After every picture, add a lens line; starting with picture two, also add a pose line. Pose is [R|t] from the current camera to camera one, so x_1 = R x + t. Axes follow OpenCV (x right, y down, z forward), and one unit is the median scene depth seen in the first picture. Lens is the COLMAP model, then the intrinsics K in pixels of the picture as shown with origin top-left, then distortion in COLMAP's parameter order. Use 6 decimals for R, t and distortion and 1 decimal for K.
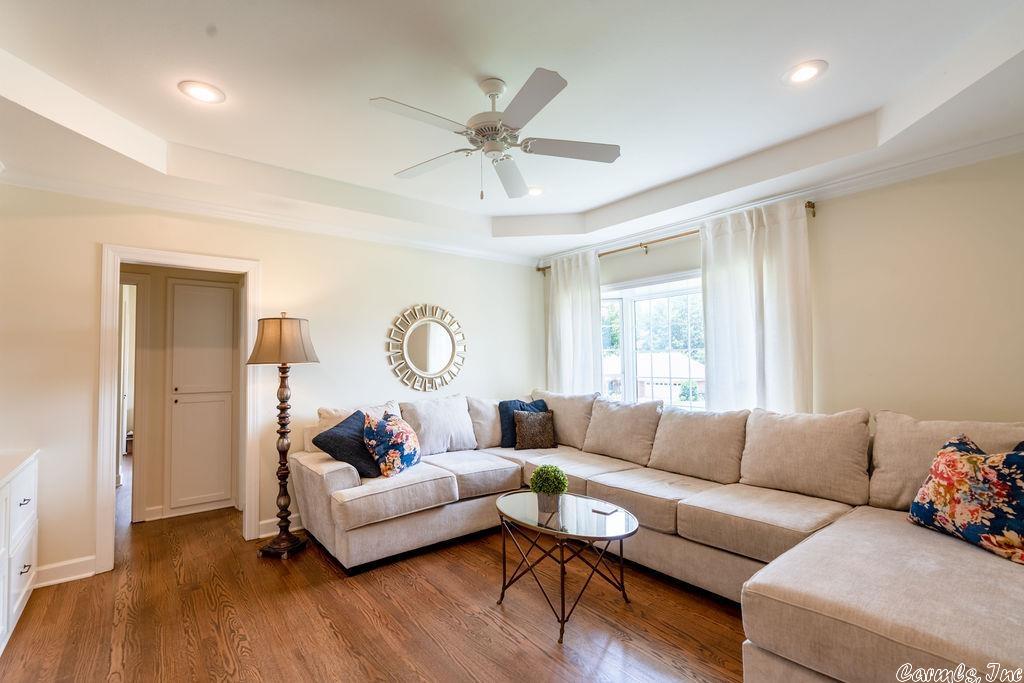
lens RADIAL K [[457.5, 0, 512.0], [0, 457.5, 341.5], [0, 0, 1]] dist [-0.008202, 0.000962]
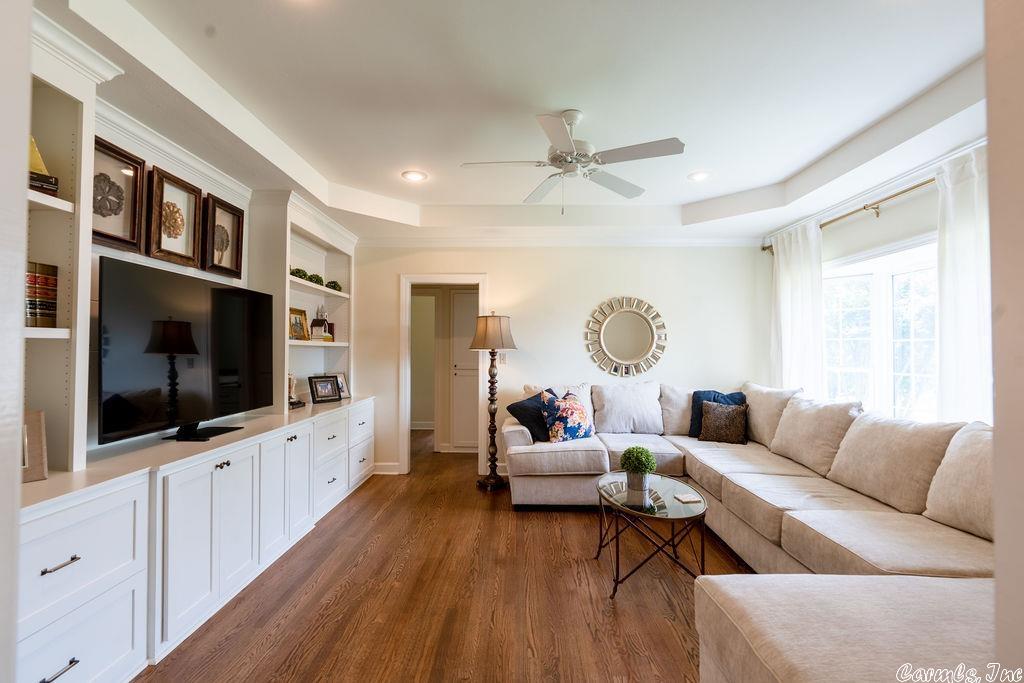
lens RADIAL K [[457.5, 0, 512.0], [0, 457.5, 341.5], [0, 0, 1]] dist [-0.008202, 0.000962]
pose [[0.770847, 0.004190, -0.637007, 0.407013], [0.014218, 0.999616, 0.023780, -0.006569], [0.636862, -0.027388, 0.770491, -0.011427]]
